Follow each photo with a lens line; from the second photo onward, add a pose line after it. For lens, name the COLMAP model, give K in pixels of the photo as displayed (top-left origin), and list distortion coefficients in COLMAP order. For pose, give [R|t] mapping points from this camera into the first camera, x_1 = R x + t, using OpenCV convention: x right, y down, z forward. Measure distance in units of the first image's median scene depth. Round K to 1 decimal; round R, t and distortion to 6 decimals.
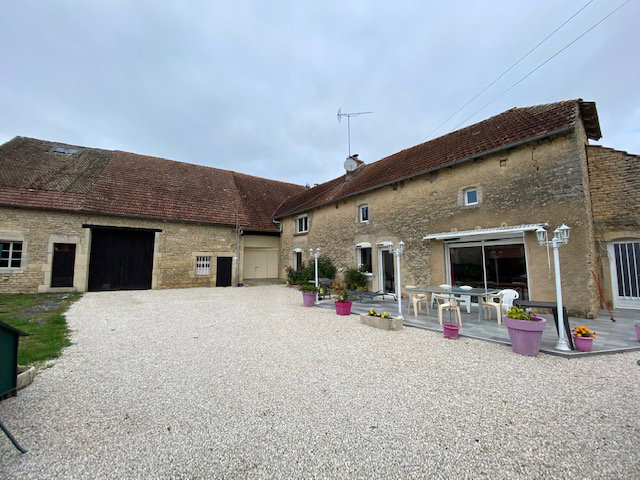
lens RADIAL K [[262.1, 0, 317.8], [0, 262.1, 240.5], [0, 0, 1]] dist [-0.009534, -0.006583]
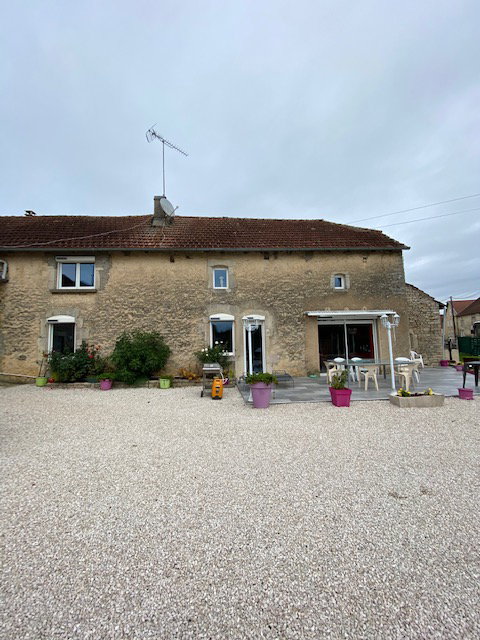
lens RADIAL K [[262.1, 0, 241.3], [0, 262.1, 323.4], [0, 0, 1]] dist [-0.009534, -0.006583]
pose [[0.550245, 0.051415, 0.833419, -0.533308], [-0.056450, 0.998110, -0.024305, 0.060675], [-0.833093, -0.033673, 0.552107, 0.607239]]
